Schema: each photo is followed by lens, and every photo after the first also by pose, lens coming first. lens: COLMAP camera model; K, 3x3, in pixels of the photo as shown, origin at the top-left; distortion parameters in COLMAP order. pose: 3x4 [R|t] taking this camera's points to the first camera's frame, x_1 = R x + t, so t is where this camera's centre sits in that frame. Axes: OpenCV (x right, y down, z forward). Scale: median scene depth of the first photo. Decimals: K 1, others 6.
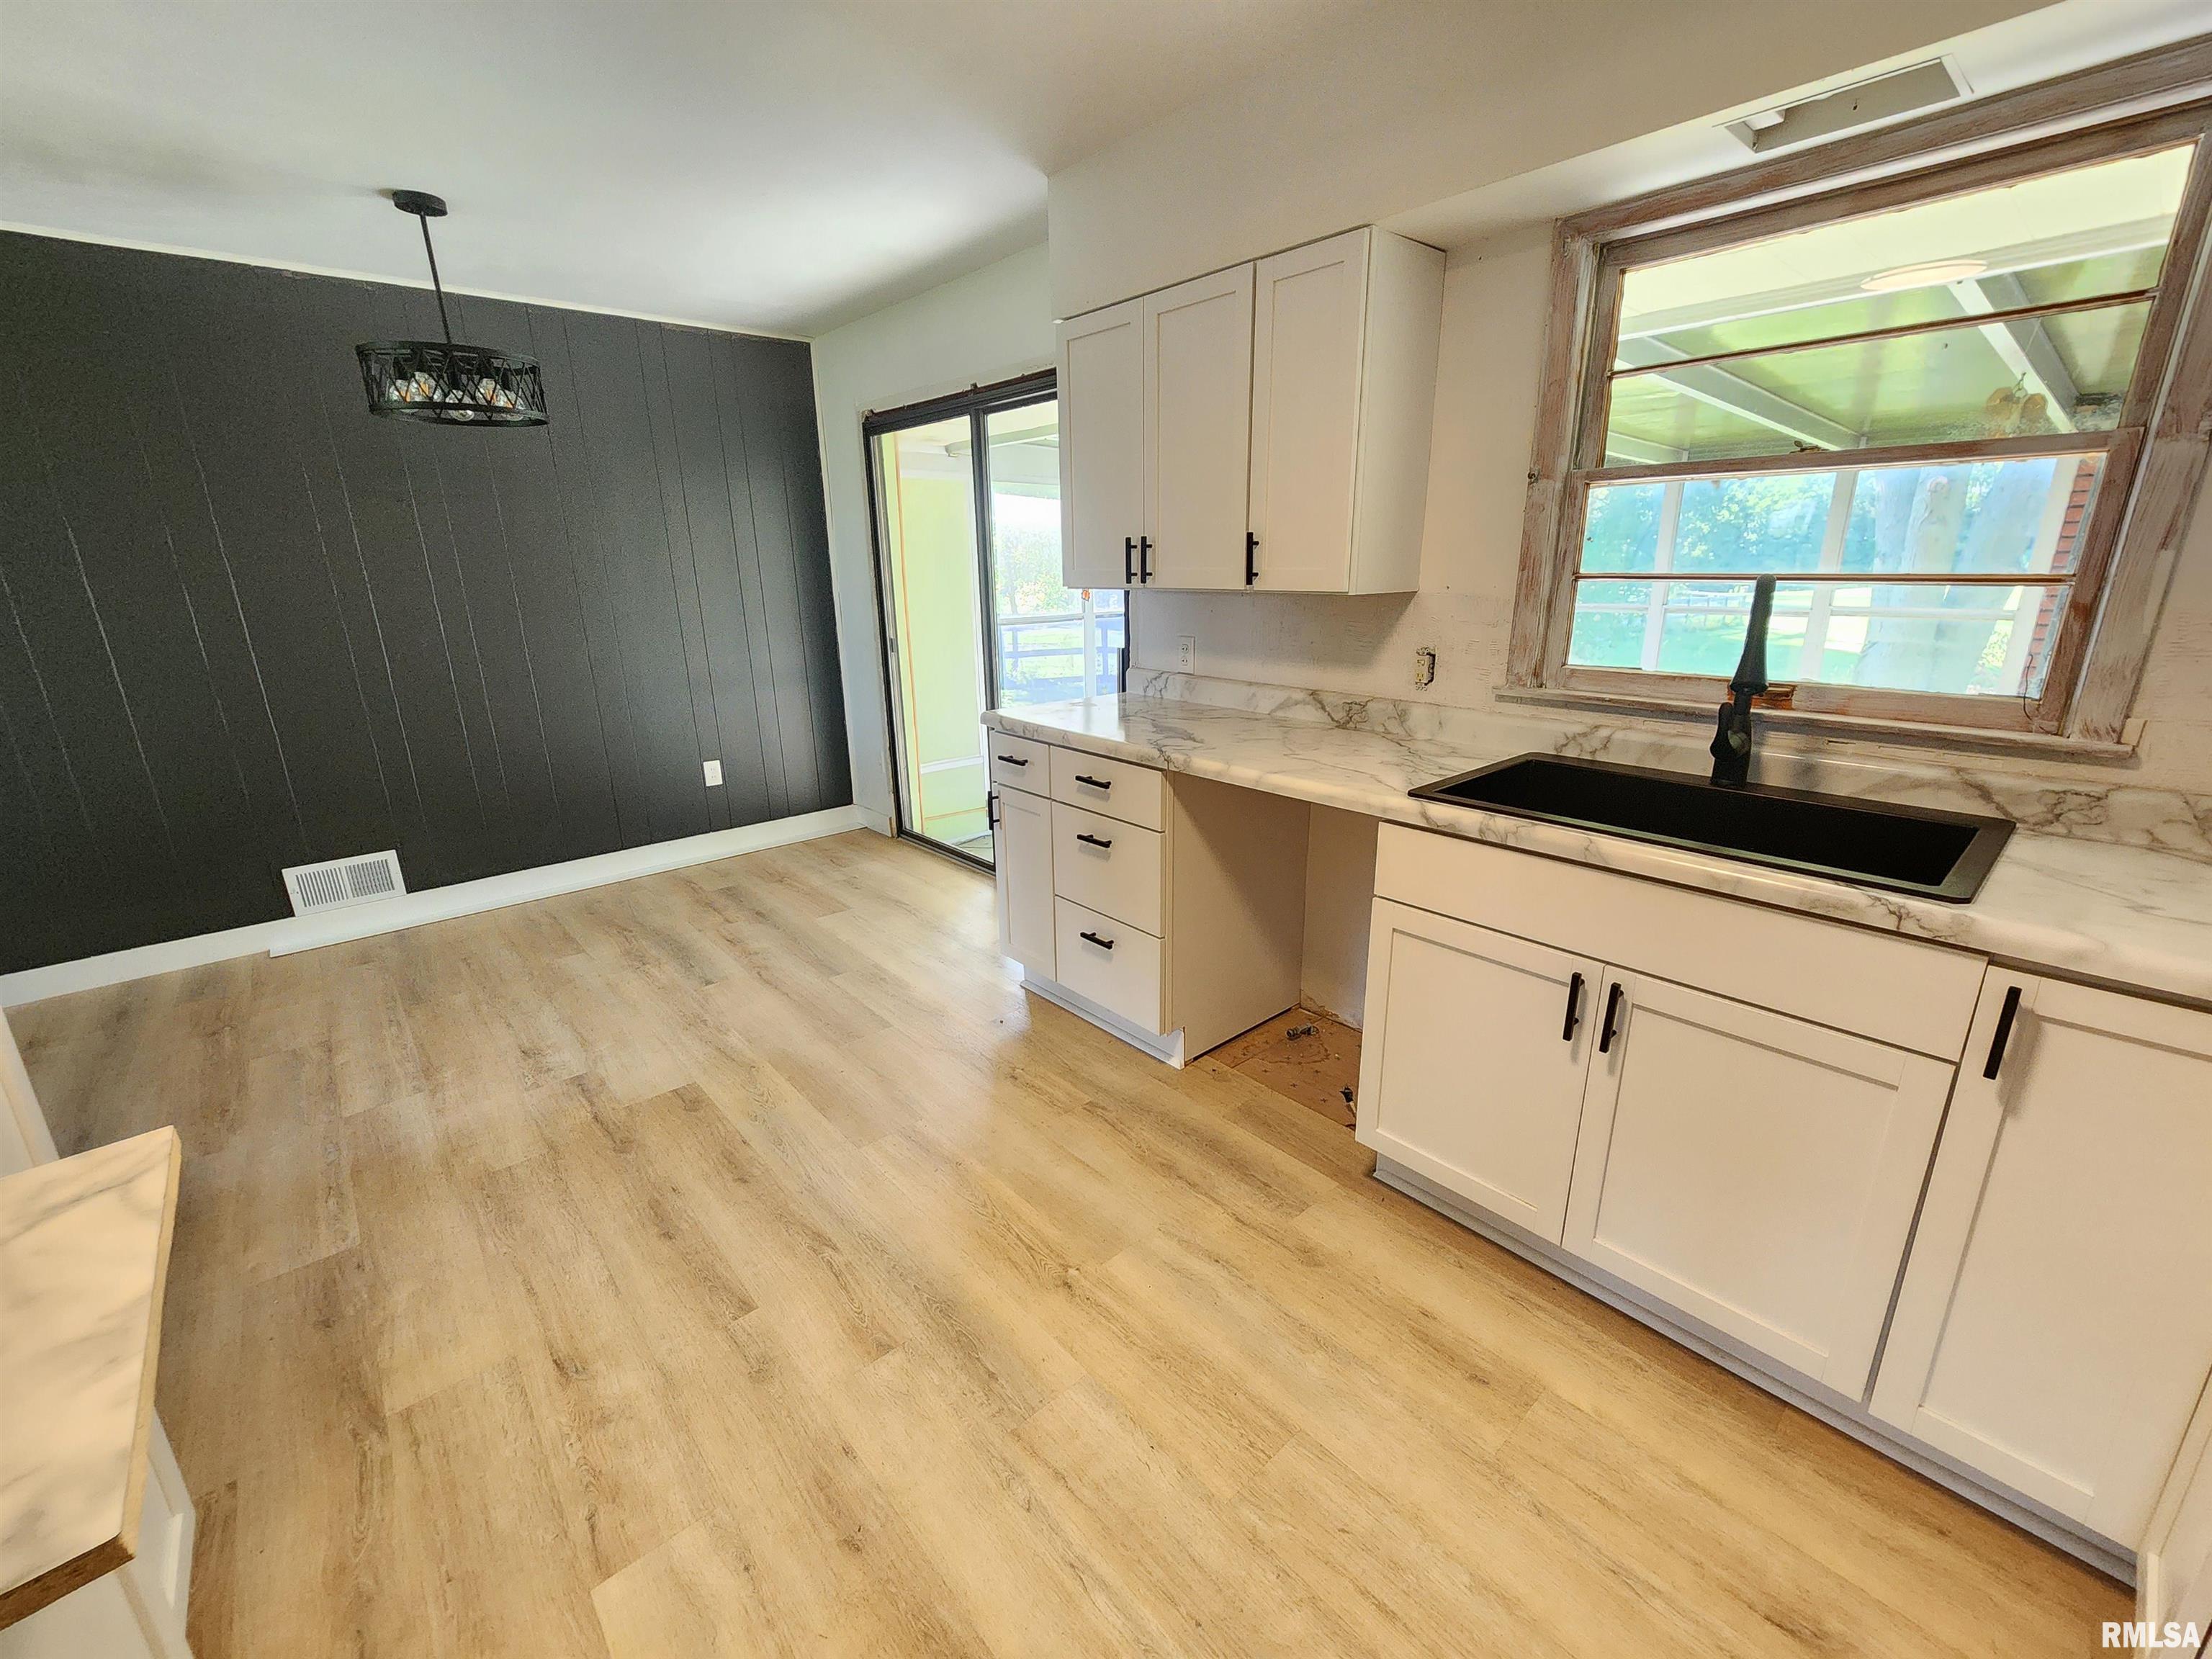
lens RADIAL K [[904.6, 0, 1106.0], [0, 904.6, 829.5], [0, 0, 1]] dist [0.000877, 0.000911]
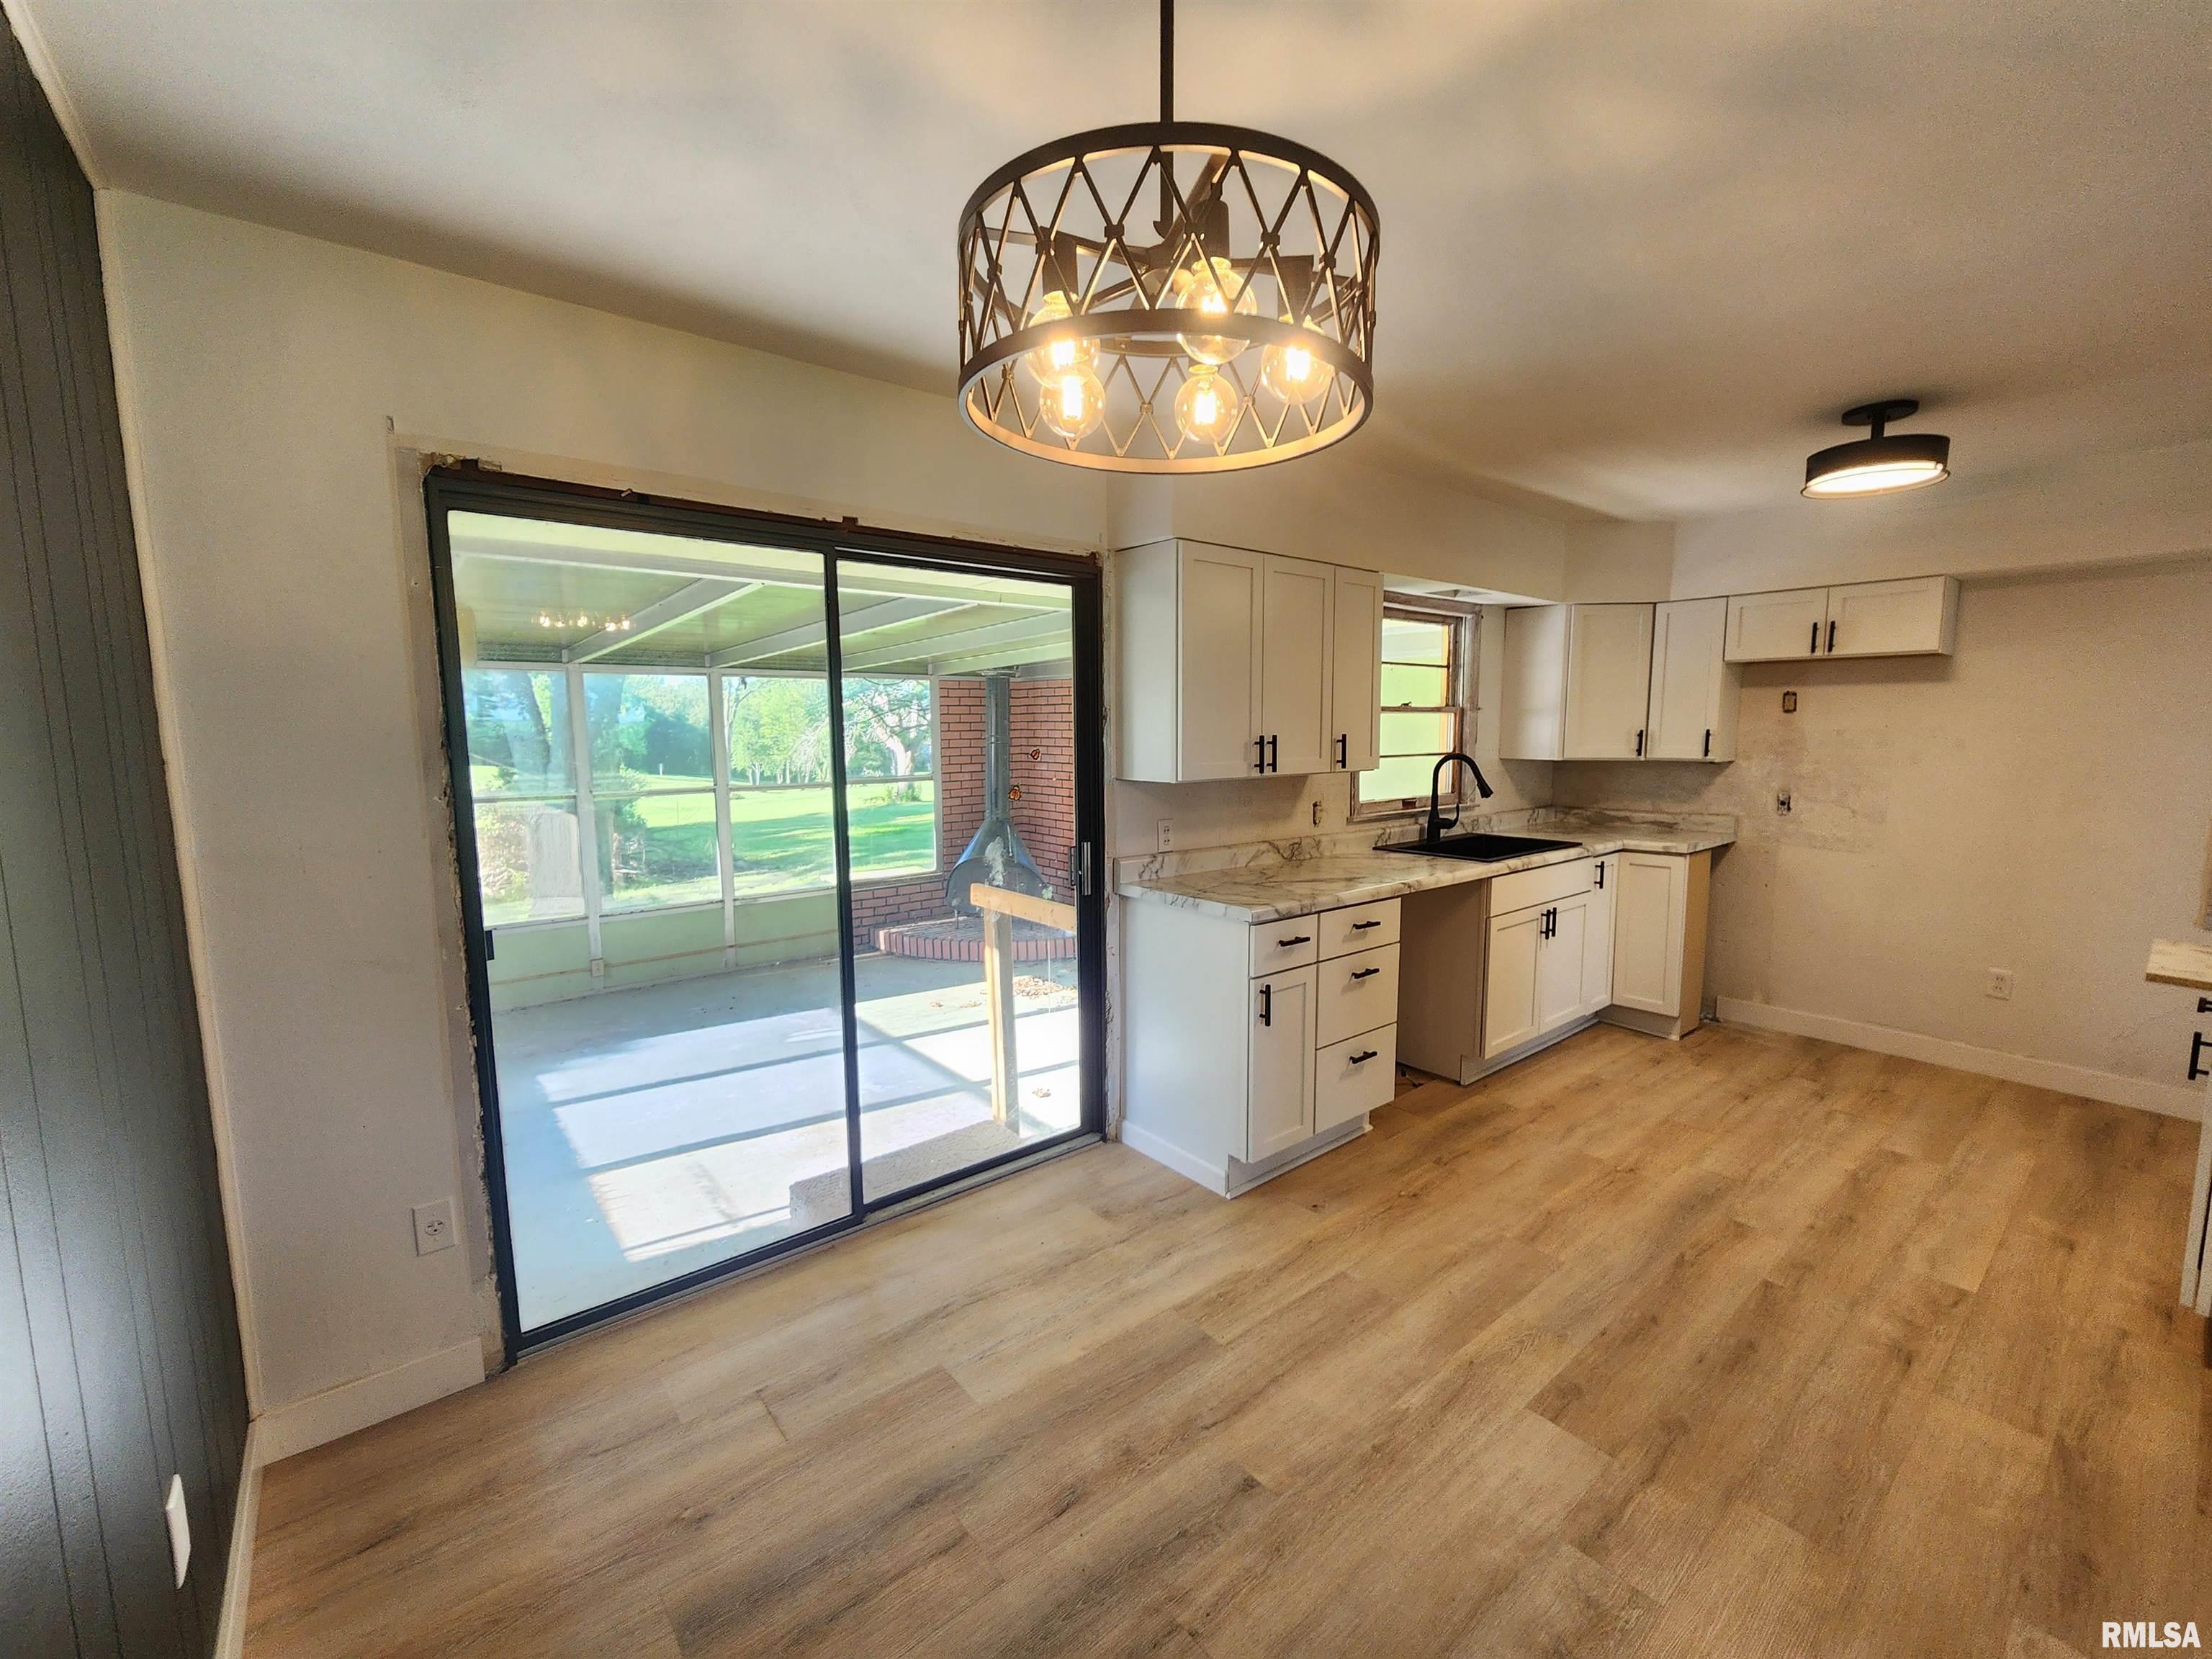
lens RADIAL K [[927.0, 0, 1113.6], [0, 927.0, 827.1], [0, 0, 1]] dist [-0.003455, 0.004048]
pose [[0.035539, -0.096979, 0.994652, -1.396459], [0.289209, 0.953691, 0.082652, -0.421960], [-0.956606, 0.284725, 0.061940, 1.322723]]
